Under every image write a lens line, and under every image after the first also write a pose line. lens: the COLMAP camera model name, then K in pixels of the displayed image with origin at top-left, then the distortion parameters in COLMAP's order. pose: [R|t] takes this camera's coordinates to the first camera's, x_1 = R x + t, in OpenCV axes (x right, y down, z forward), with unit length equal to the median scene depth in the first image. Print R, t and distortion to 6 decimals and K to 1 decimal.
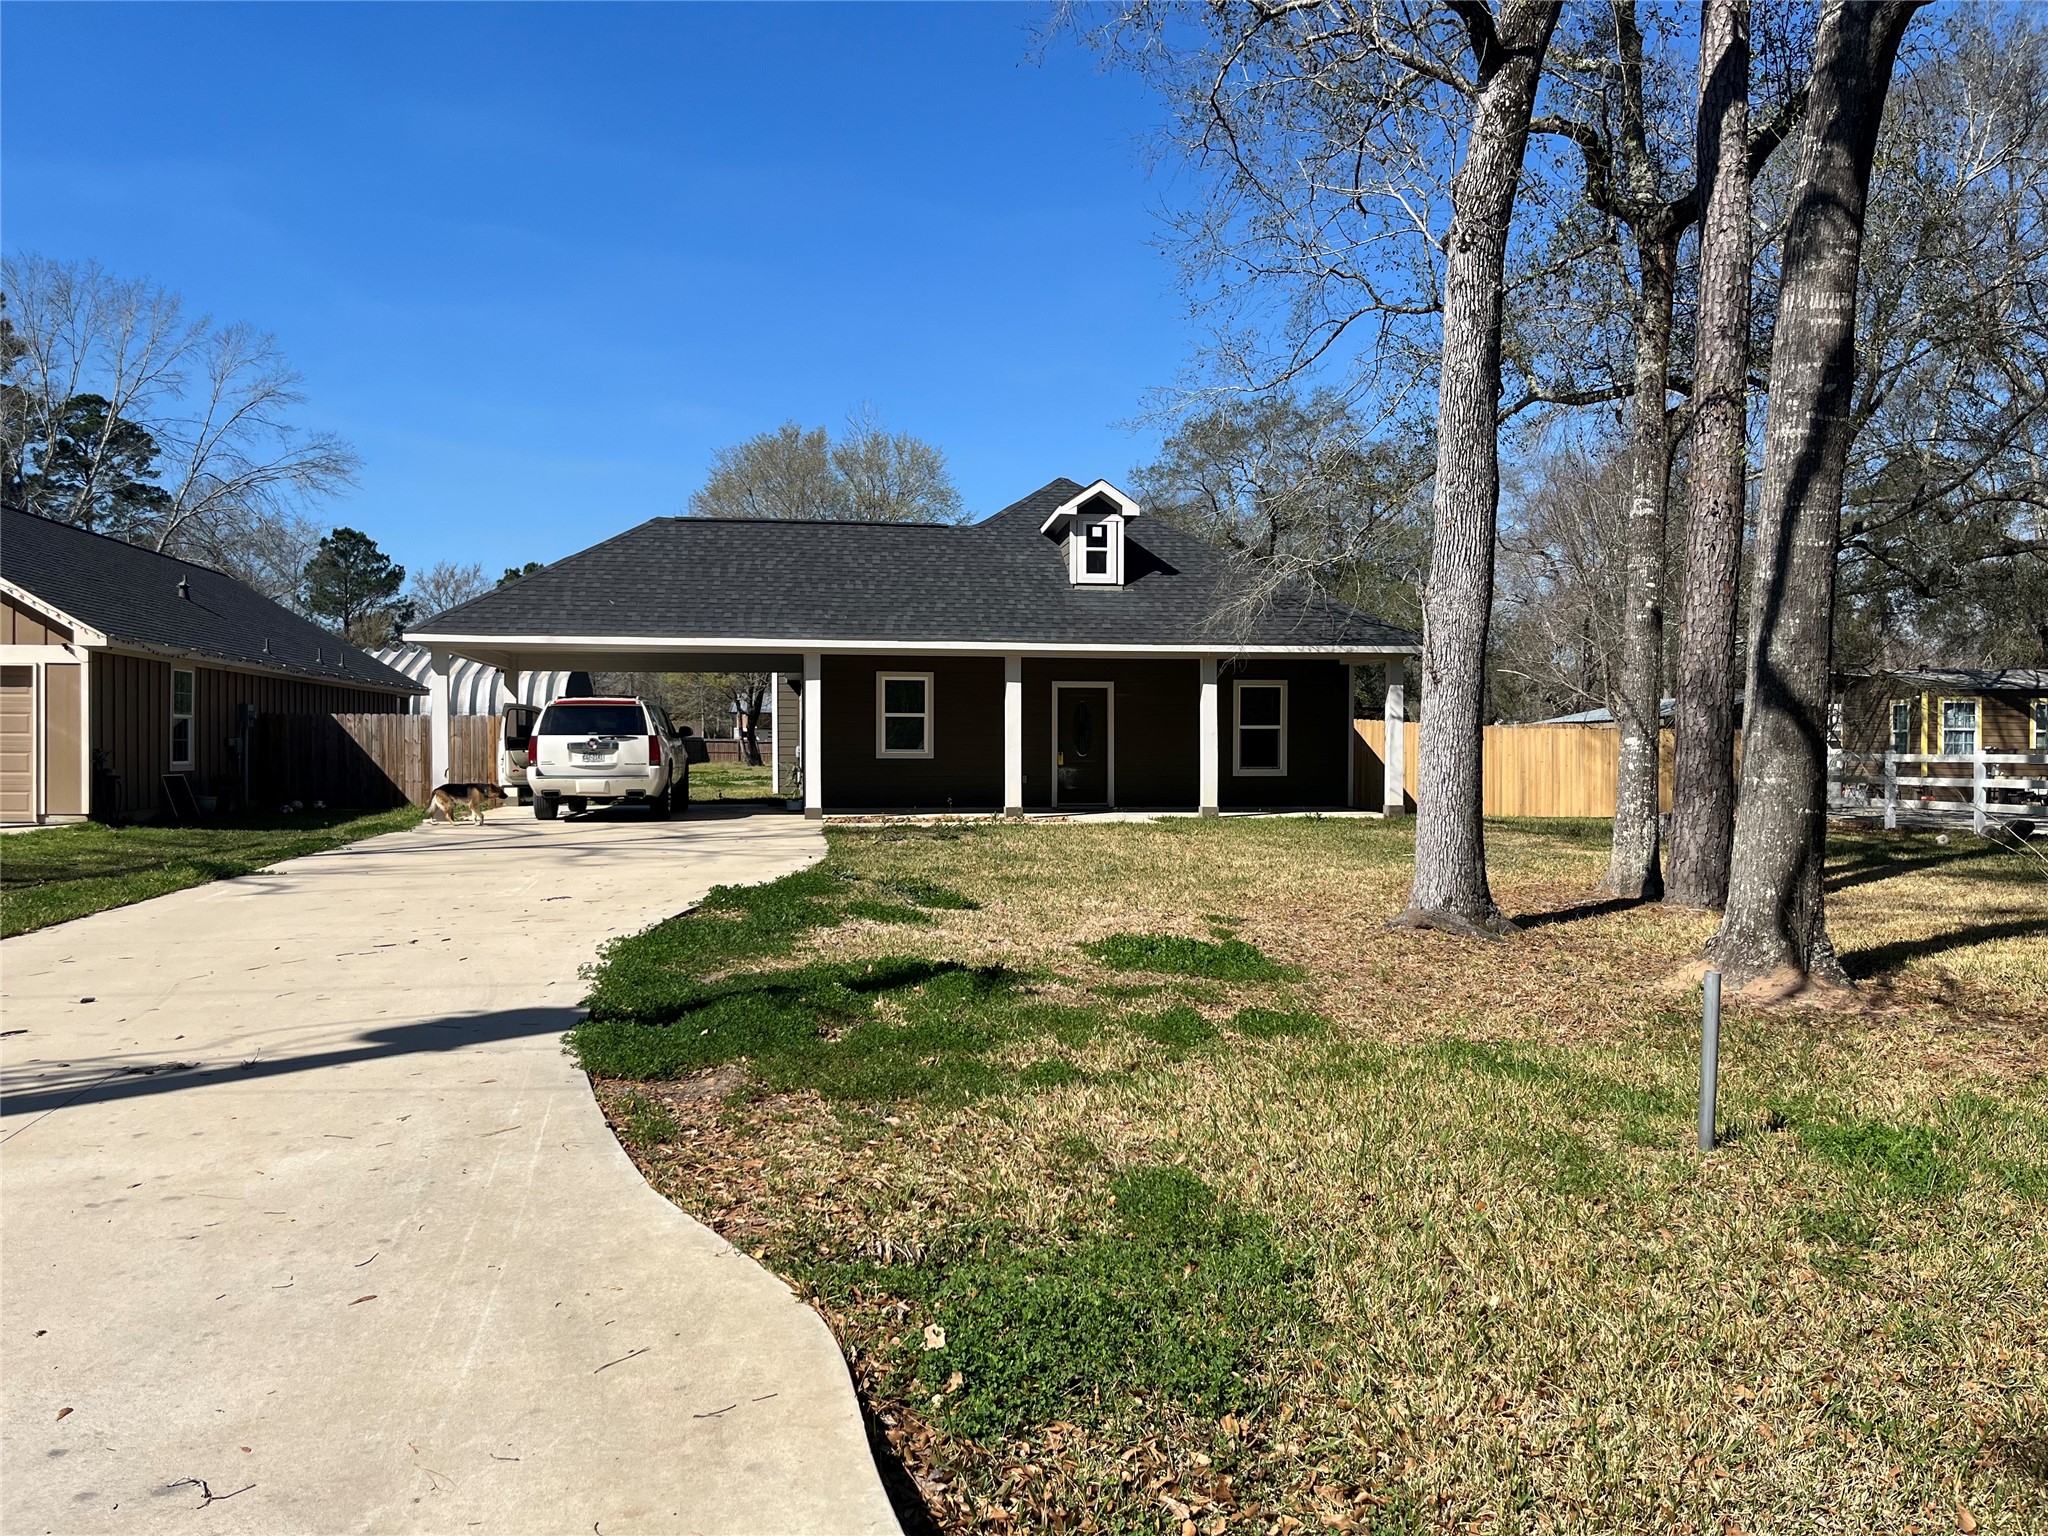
lens RADIAL K [[1549.3, 0, 1033.5], [0, 1549.3, 782.1], [0, 0, 1]] dist [0.047677, -0.022144]
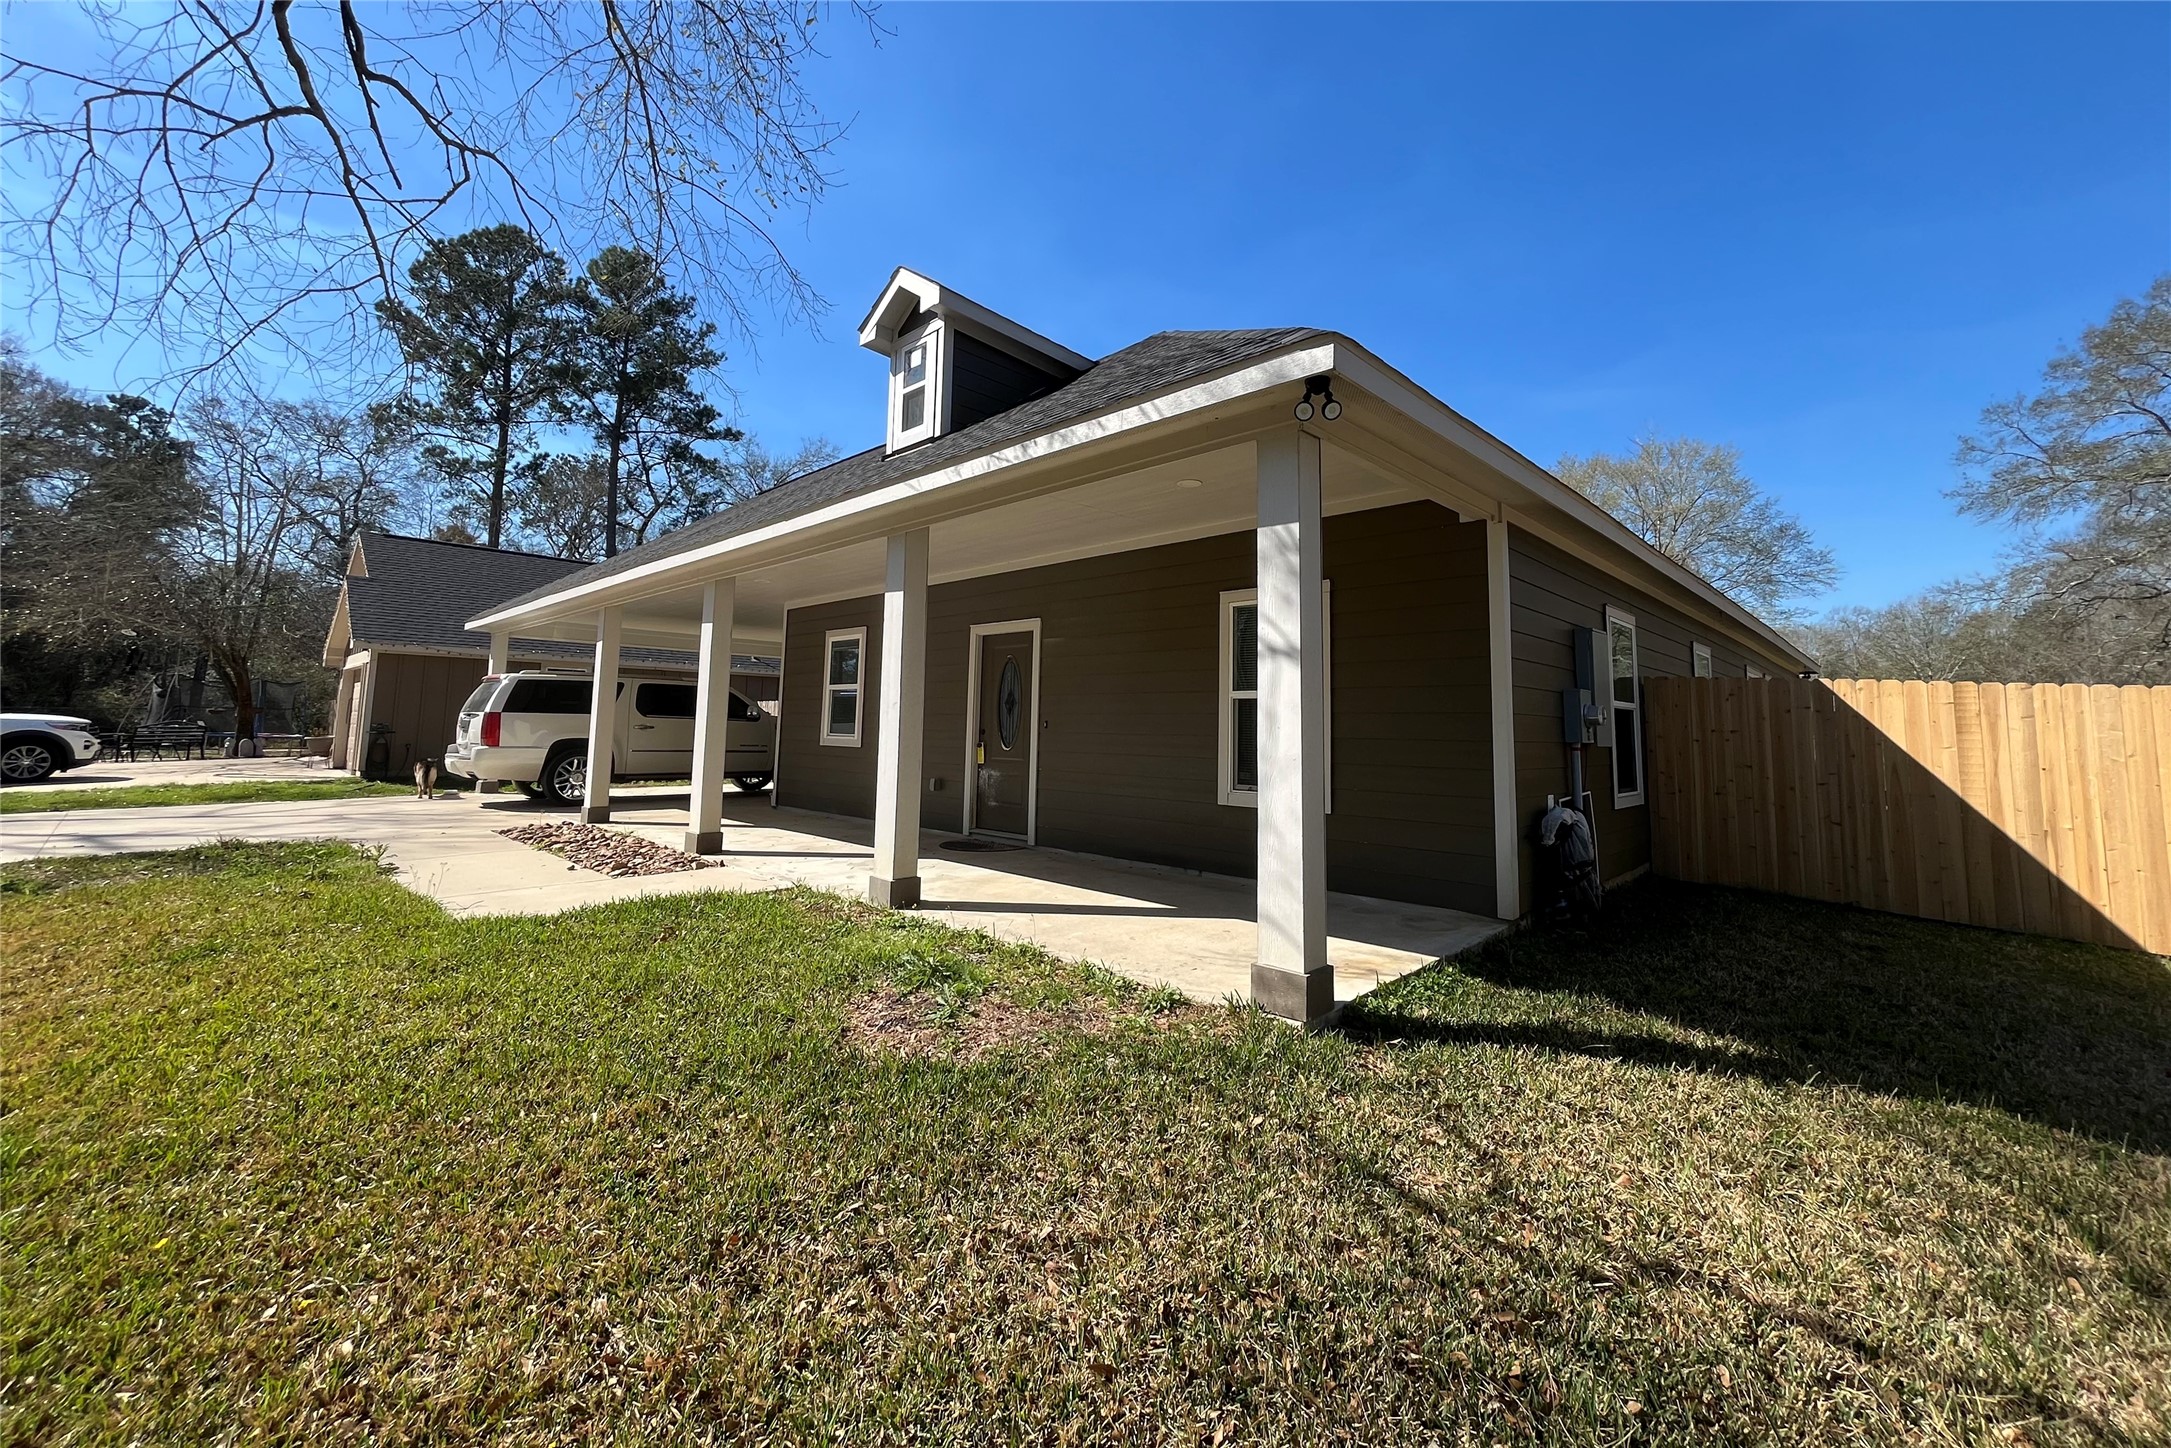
lens RADIAL K [[884.7, 0, 1073.8], [0, 884.7, 651.6], [0, 0, 1]] dist [-0.002720, -0.000083]
pose [[0.582133, -0.062808, -0.810664, 0.331079], [-0.041171, 0.993456, -0.106535, -0.019935], [0.812051, 0.095394, 0.575737, 0.857774]]
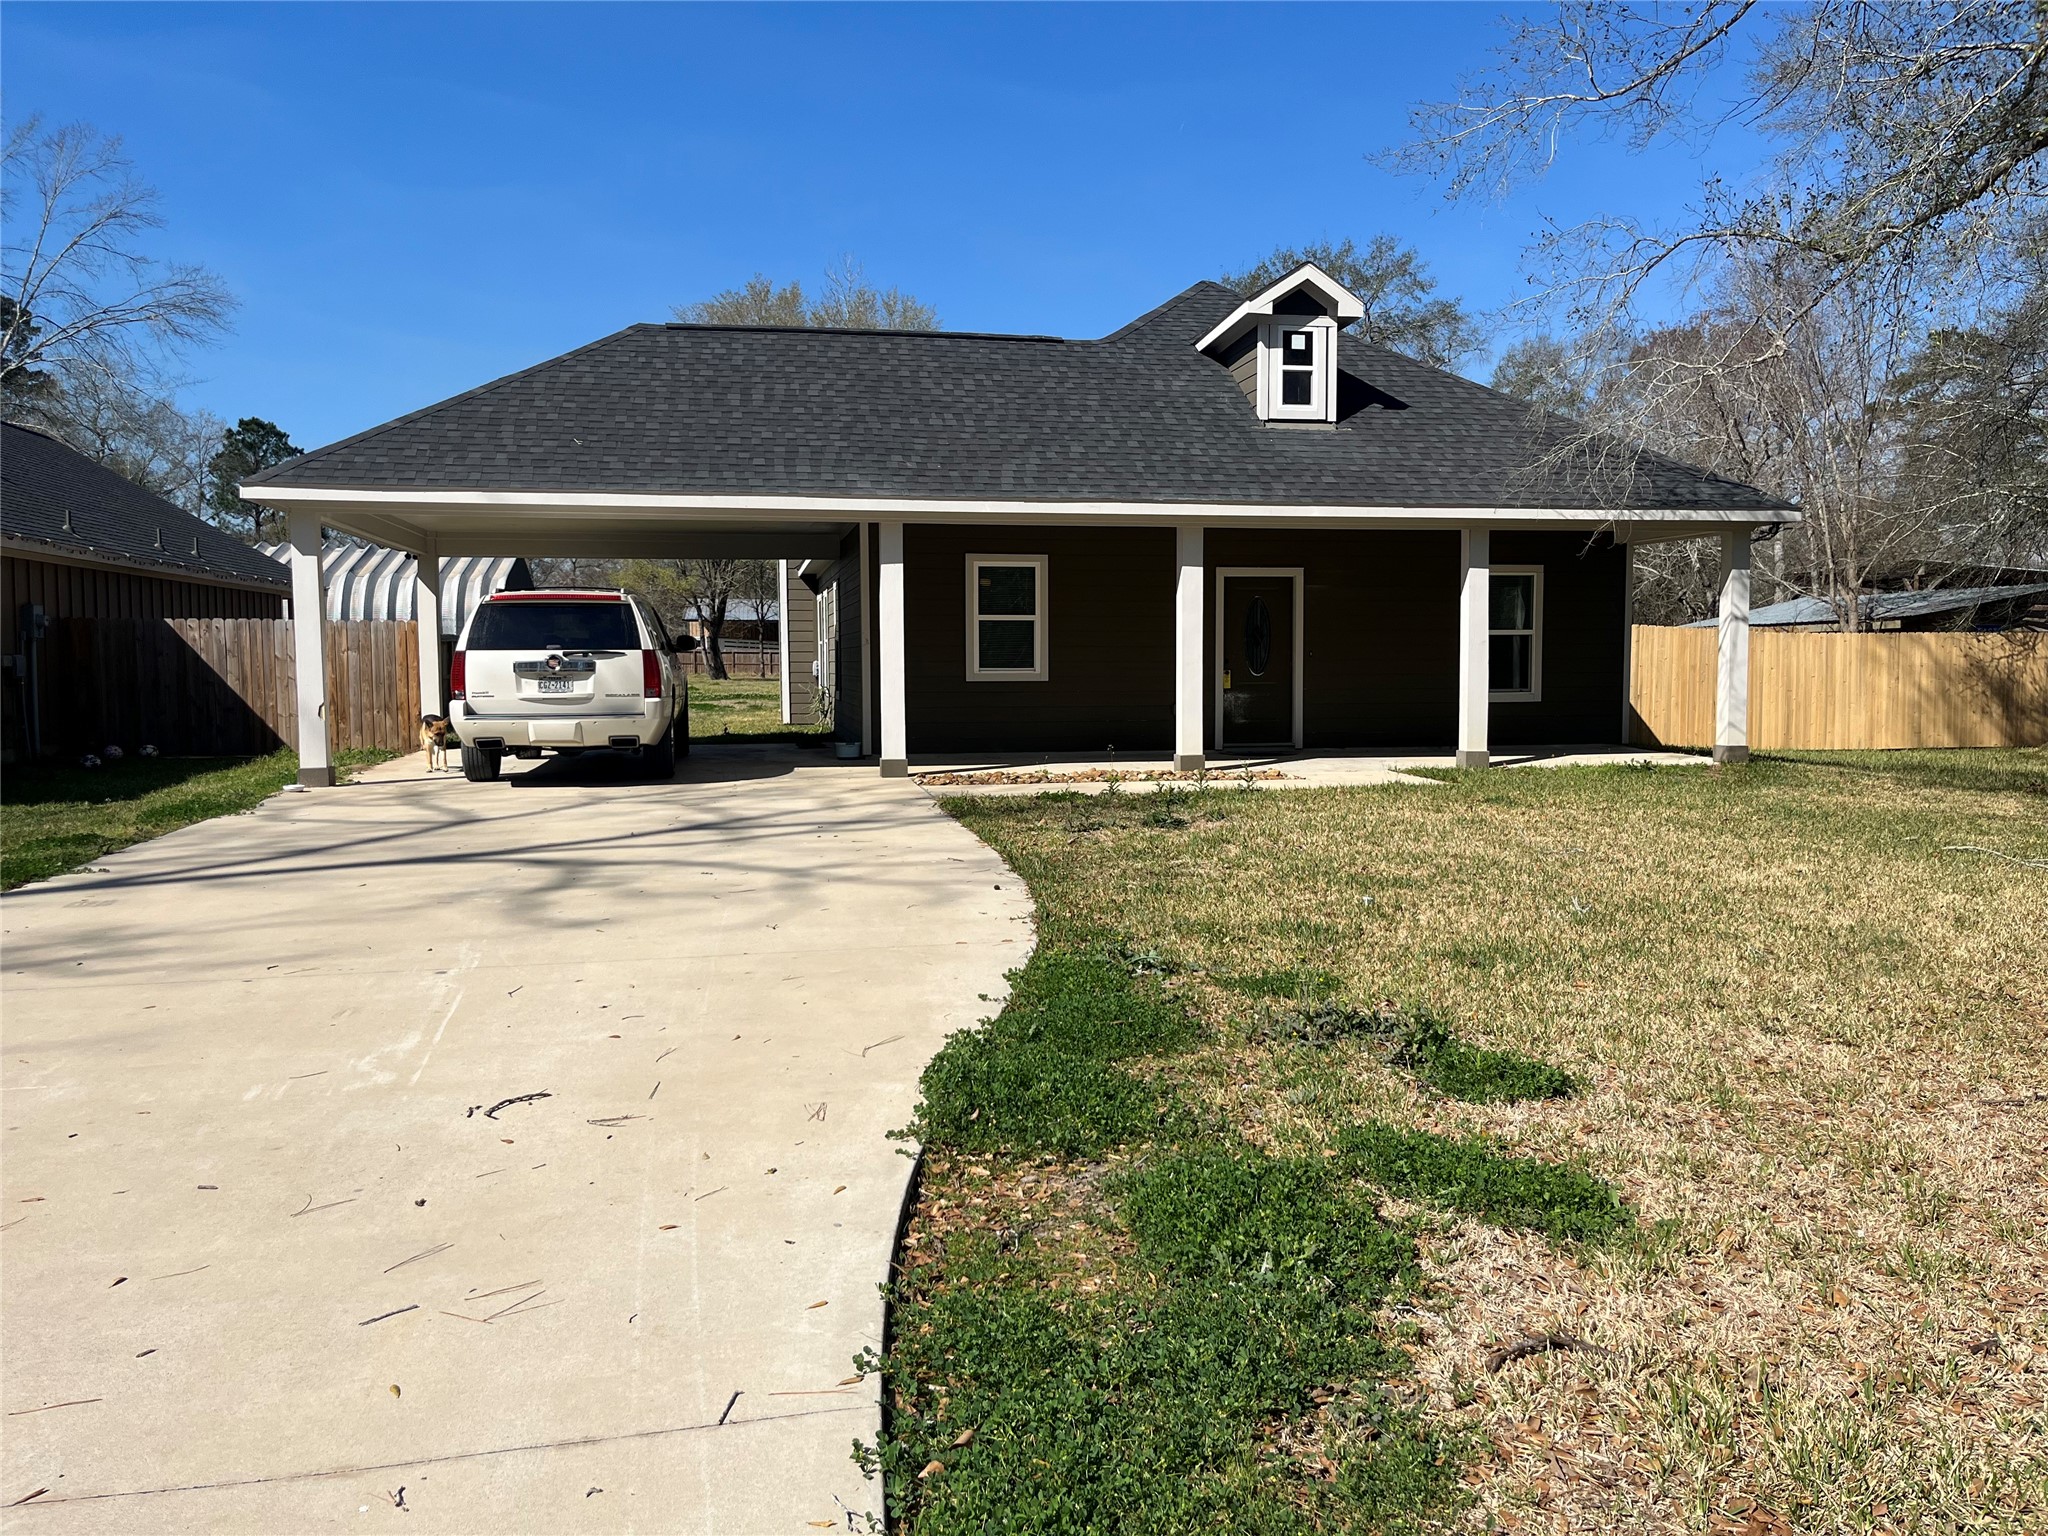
lens RADIAL K [[1549.3, 0, 1021.4], [0, 1549.3, 767.5], [0, 0, 1]] dist [0.047677, -0.022144]
pose [[0.999565, -0.006558, 0.028749, -0.098377], [0.005118, 0.998741, 0.049896, -0.011345], [-0.029040, -0.049727, 0.998341, 0.317145]]
